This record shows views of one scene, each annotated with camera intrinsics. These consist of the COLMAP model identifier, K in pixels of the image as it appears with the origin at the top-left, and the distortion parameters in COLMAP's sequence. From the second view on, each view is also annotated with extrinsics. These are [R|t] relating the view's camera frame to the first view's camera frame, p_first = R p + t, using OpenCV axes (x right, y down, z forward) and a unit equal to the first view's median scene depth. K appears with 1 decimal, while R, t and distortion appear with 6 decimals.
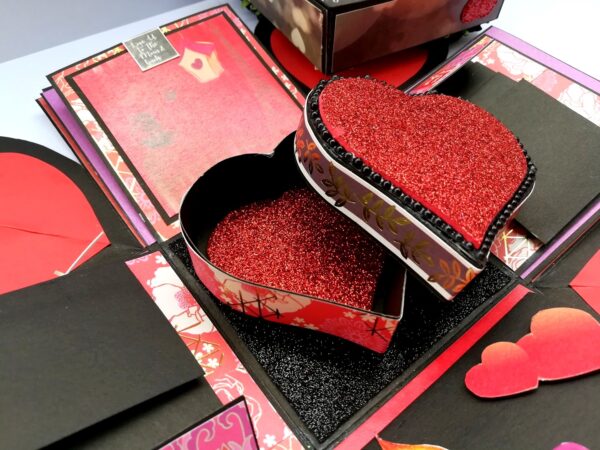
lens RADIAL K [[489.3, 0, 300.0], [0, 489.3, 225.0], [0, 0, 1]] dist [0.006282, 0.005868]
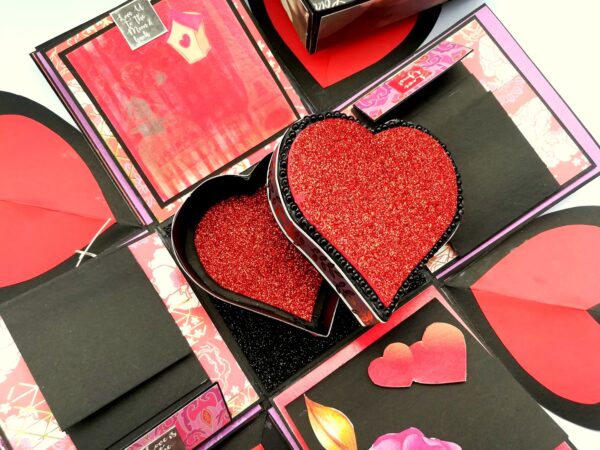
lens RADIAL K [[489.3, 0, 300.0], [0, 489.3, 225.0], [0, 0, 1]] dist [0.006282, 0.005868]
pose [[0.995762, 0.084804, 0.035578, 0.031928], [-0.091781, 0.891952, 0.442717, -0.533629], [0.005810, -0.444107, 0.895955, -0.109642]]
